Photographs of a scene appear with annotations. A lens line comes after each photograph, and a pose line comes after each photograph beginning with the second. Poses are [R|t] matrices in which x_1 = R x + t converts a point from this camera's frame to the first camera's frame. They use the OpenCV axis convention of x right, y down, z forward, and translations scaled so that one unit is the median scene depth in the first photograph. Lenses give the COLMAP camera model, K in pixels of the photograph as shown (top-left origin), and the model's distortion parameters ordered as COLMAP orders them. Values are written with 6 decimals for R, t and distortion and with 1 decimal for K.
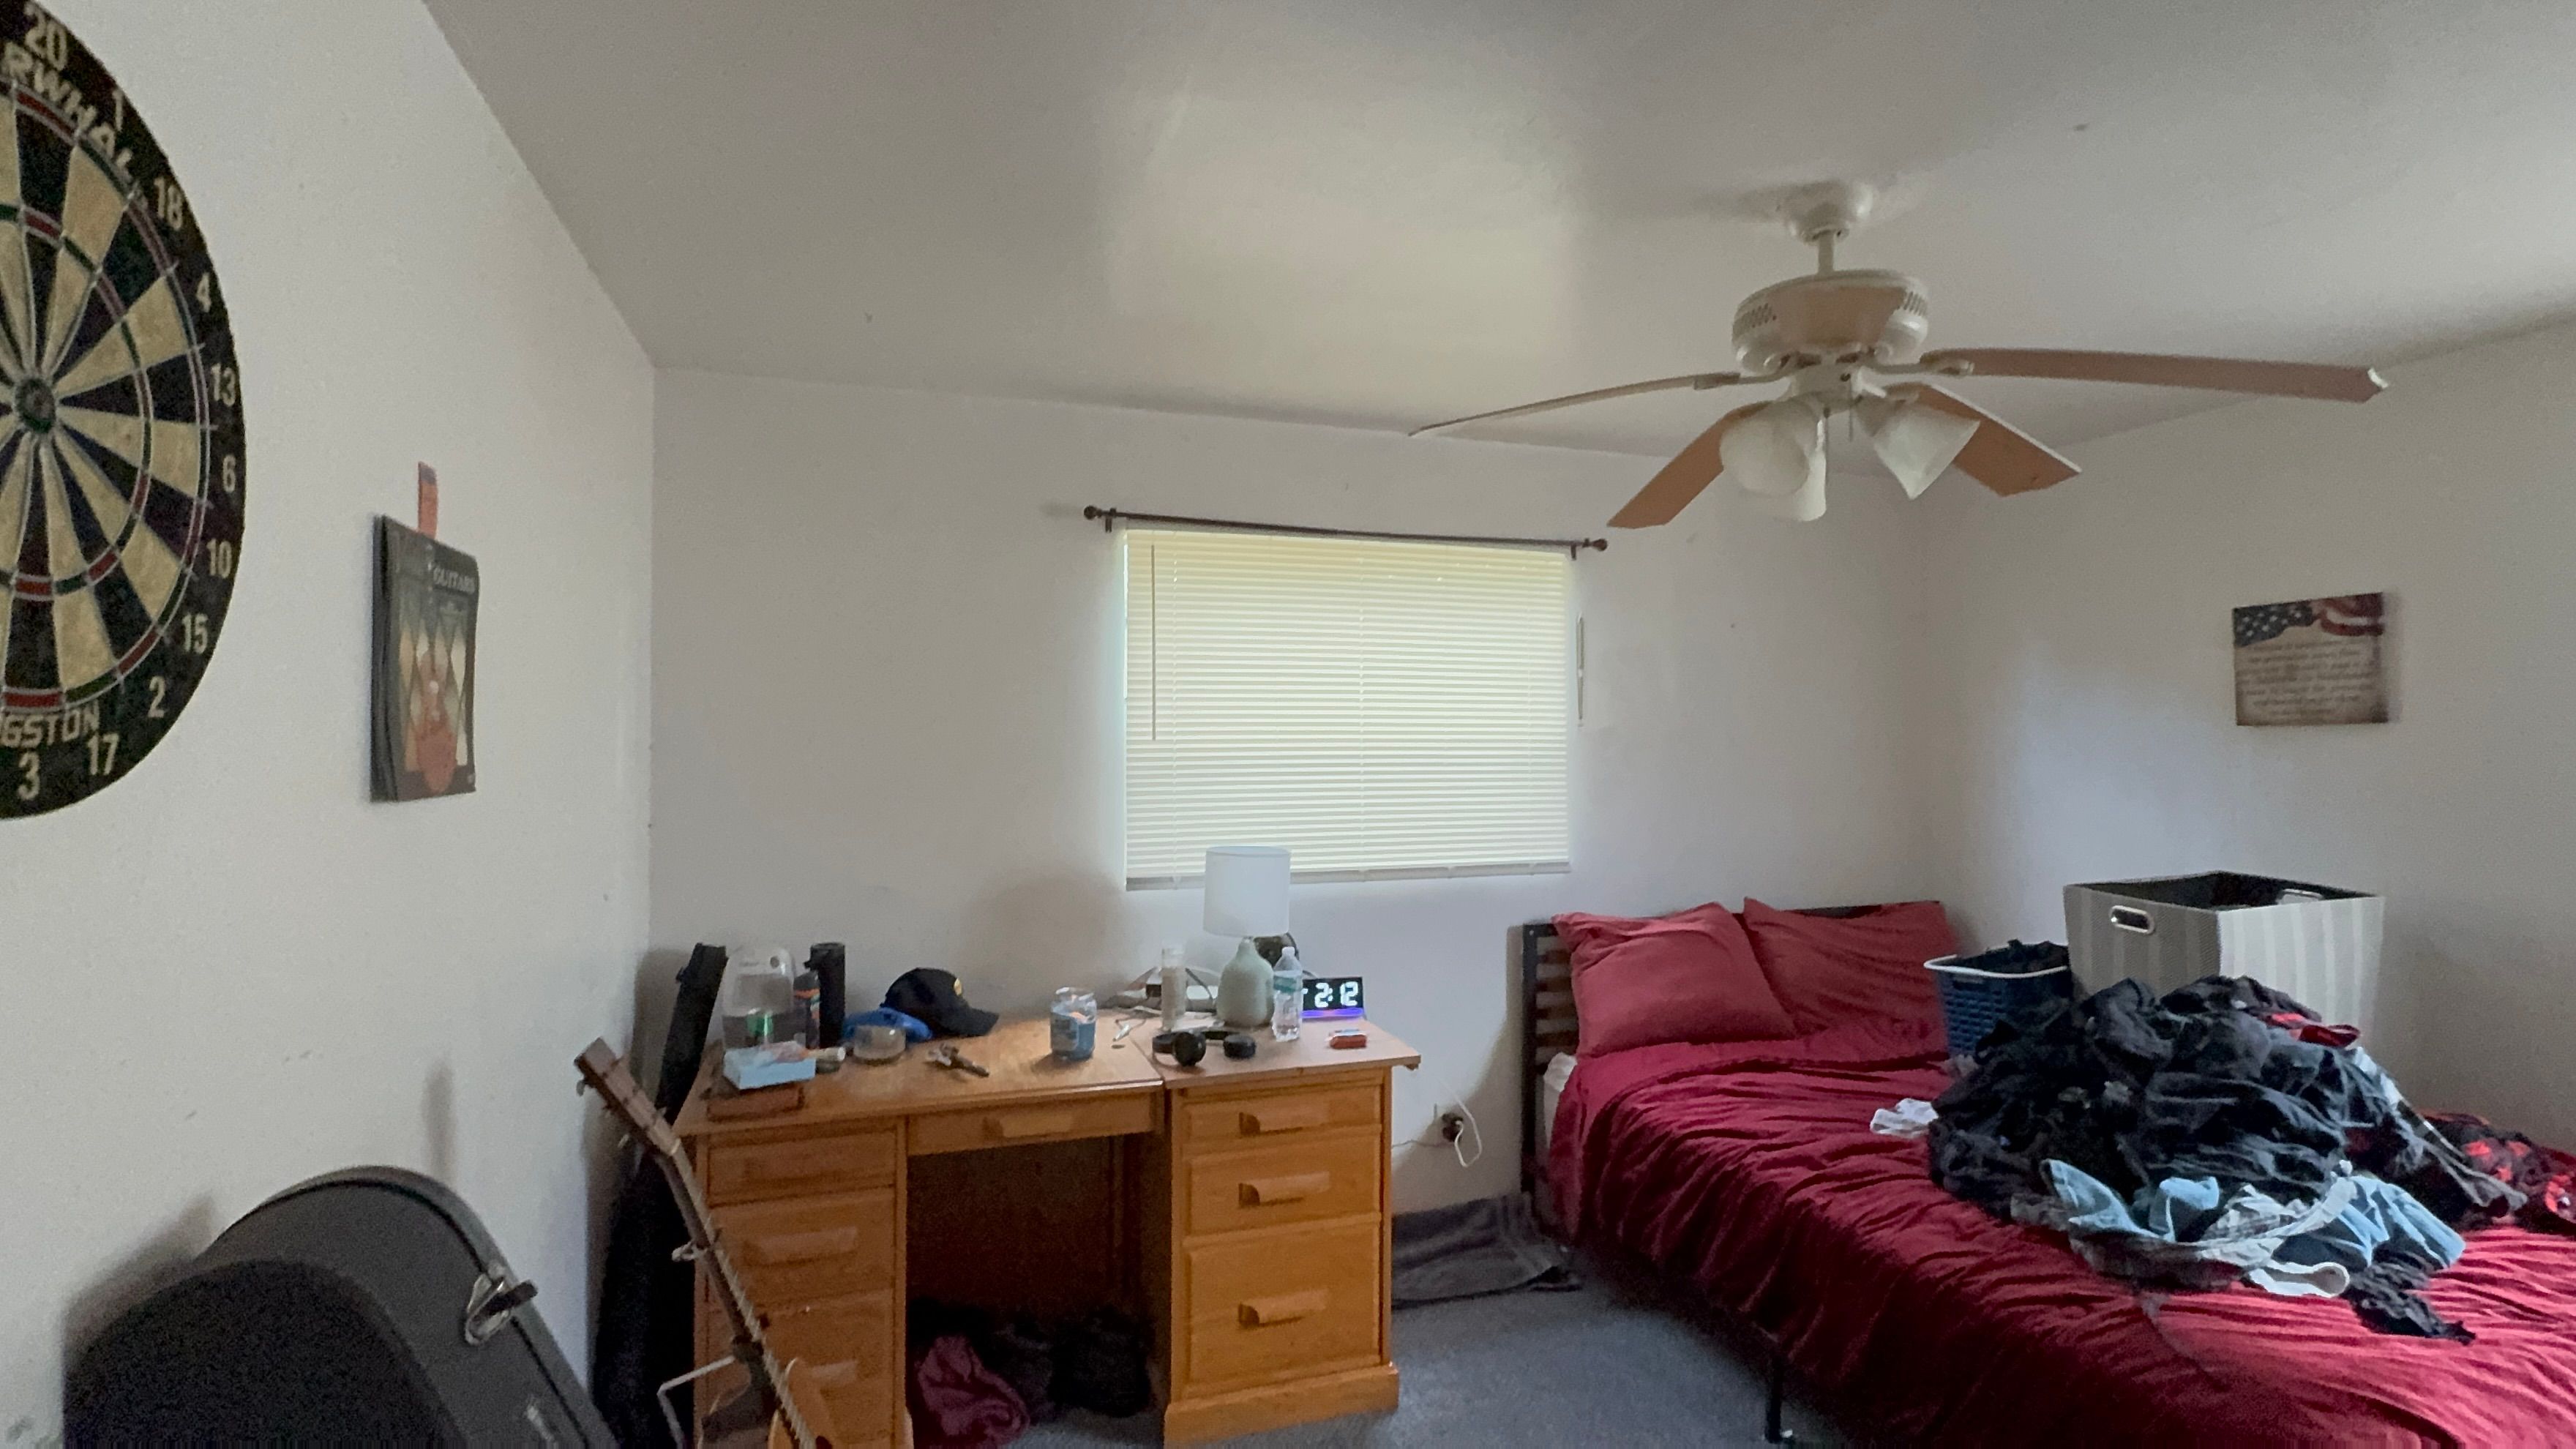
lens RADIAL K [[1182.1, 0, 1291.9], [0, 1182.1, 724.8], [0, 0, 1]] dist [-0.004394, 0.002514]
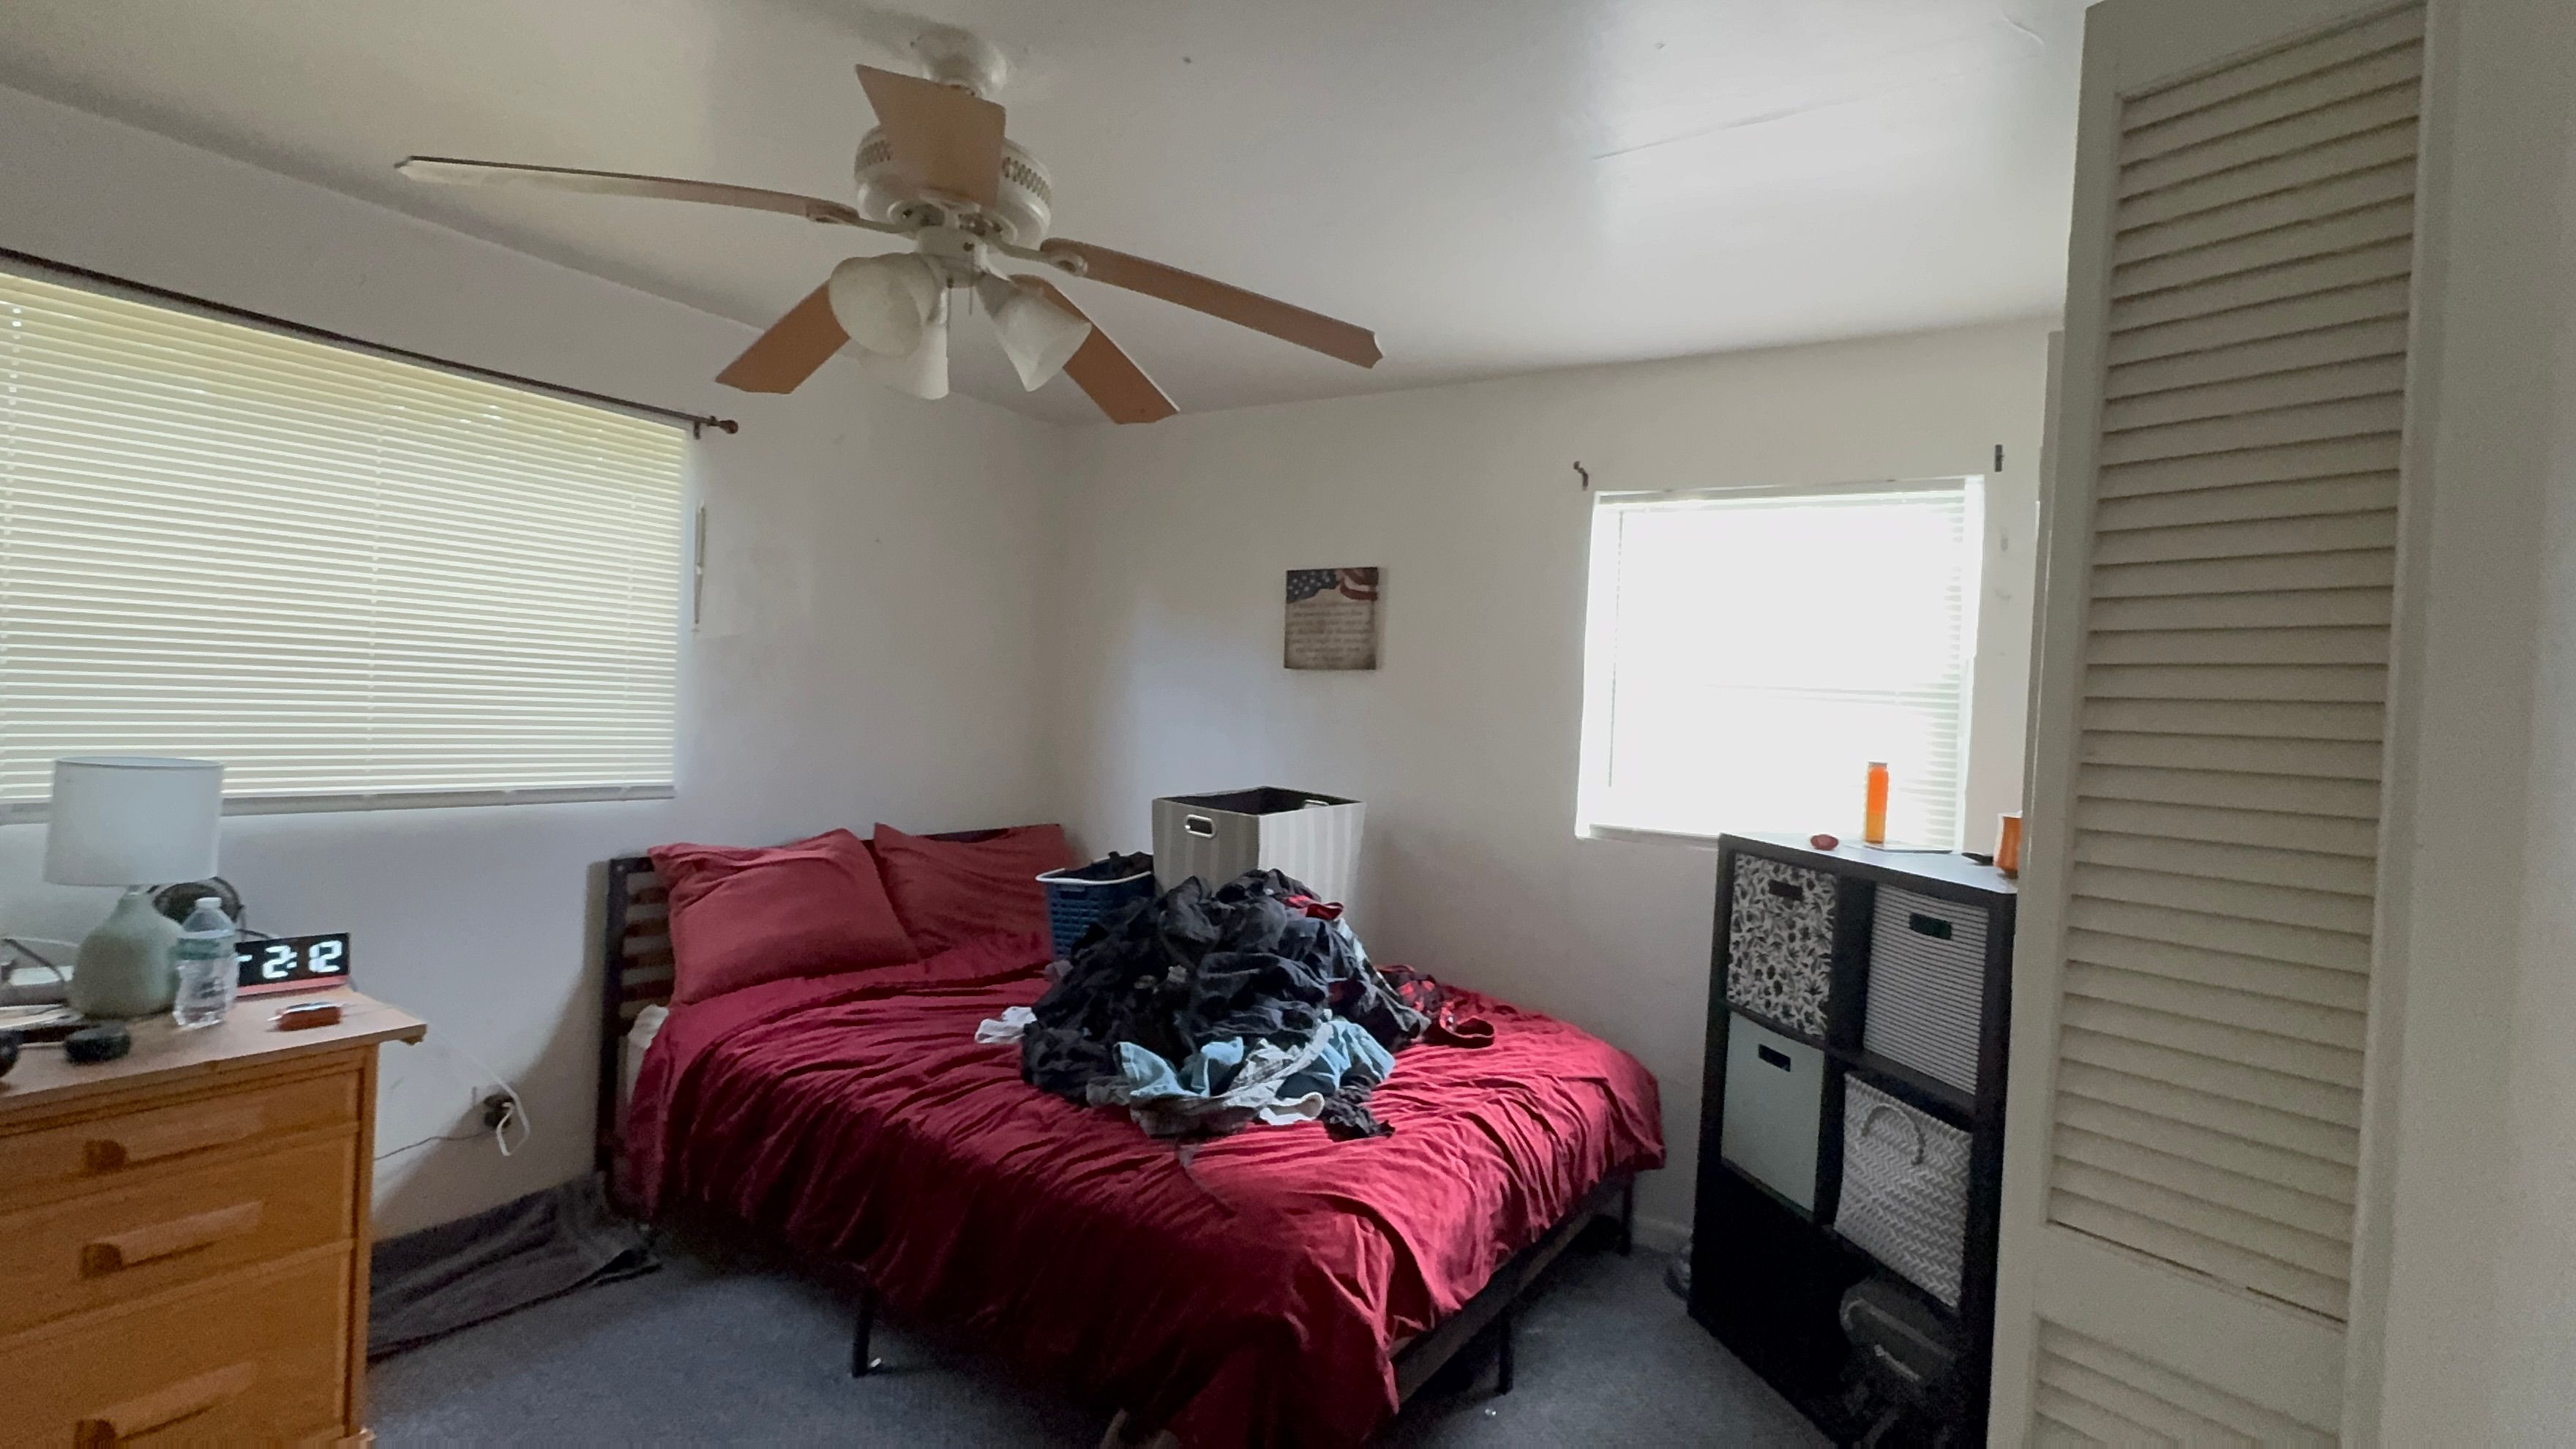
lens RADIAL K [[1182.1, 0, 1289.0], [0, 1182.1, 721.8], [0, 0, 1]] dist [-0.004394, 0.002514]
pose [[0.782426, 0.030920, 0.621976, 0.063704], [-0.055451, 0.998258, 0.020129, 0.035643], [-0.620270, -0.050239, 0.782778, 0.055940]]
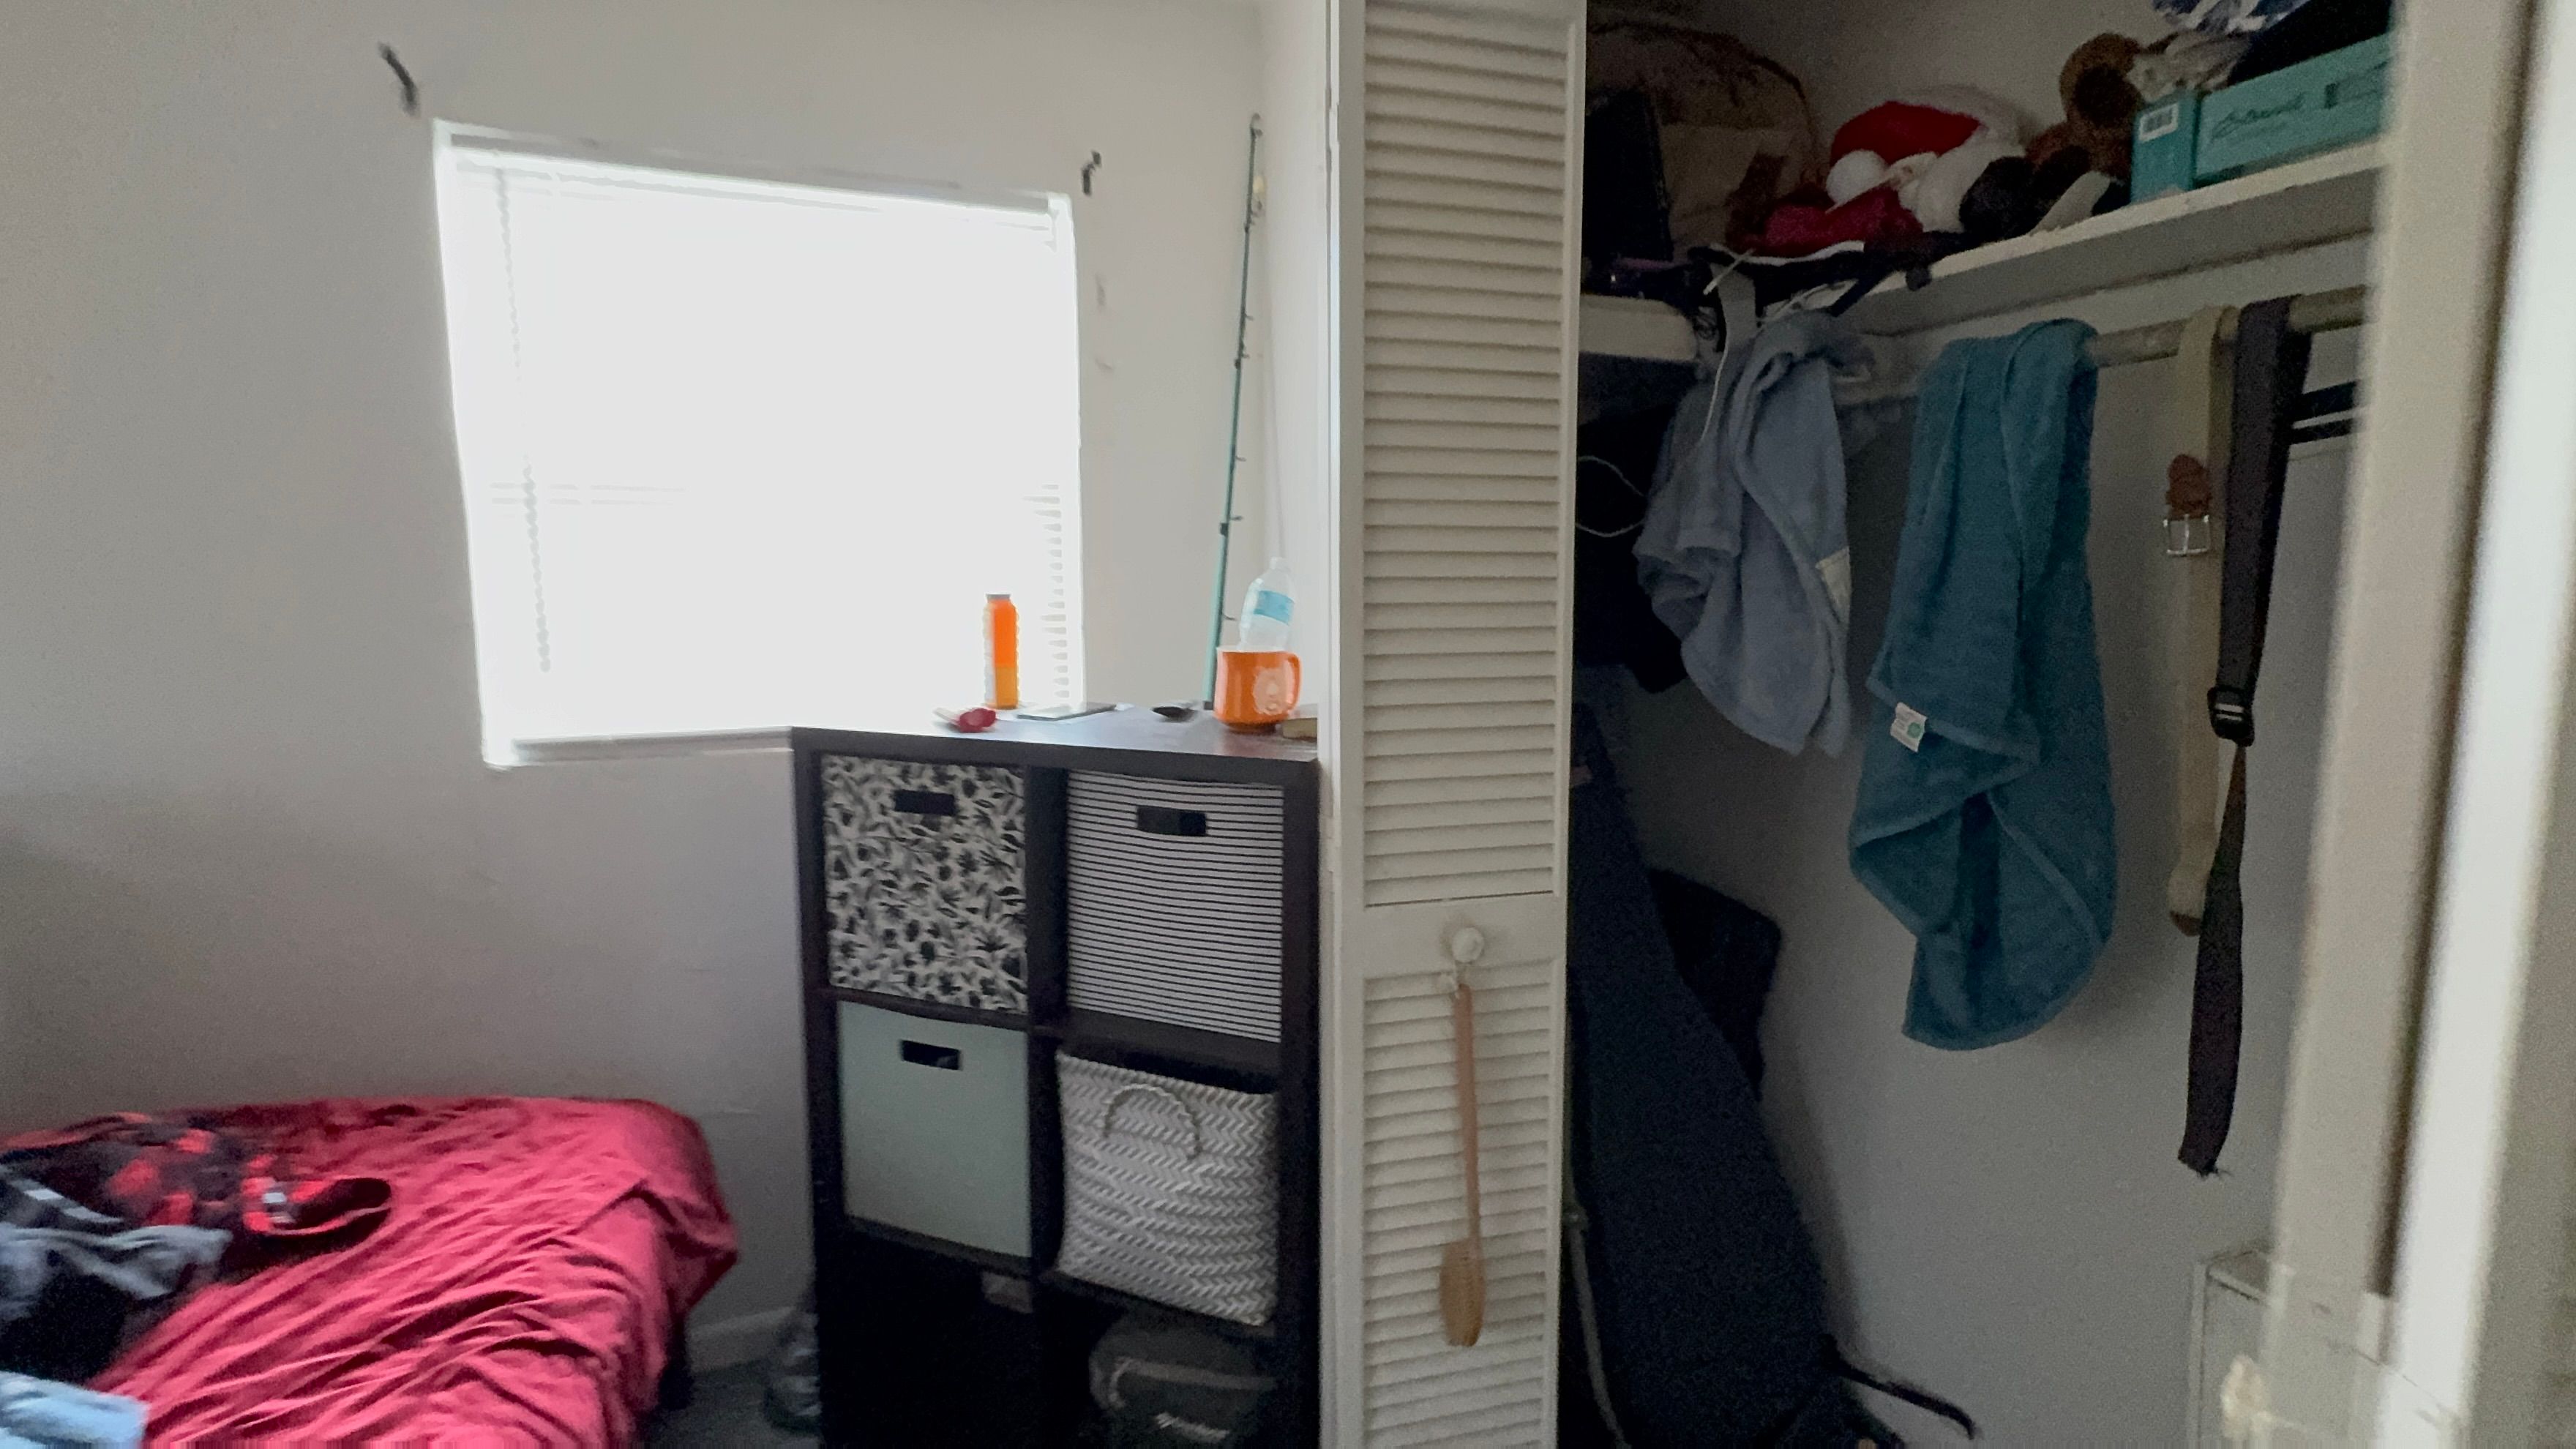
lens RADIAL K [[1182.1, 0, 1286.5], [0, 1182.1, 715.2], [0, 0, 1]] dist [-0.004394, 0.002514]
pose [[-0.027627, -0.115156, 0.992963, 0.361960], [-0.001000, 0.993345, 0.115172, 0.052816], [-0.999618, 0.002189, -0.027558, 0.369371]]
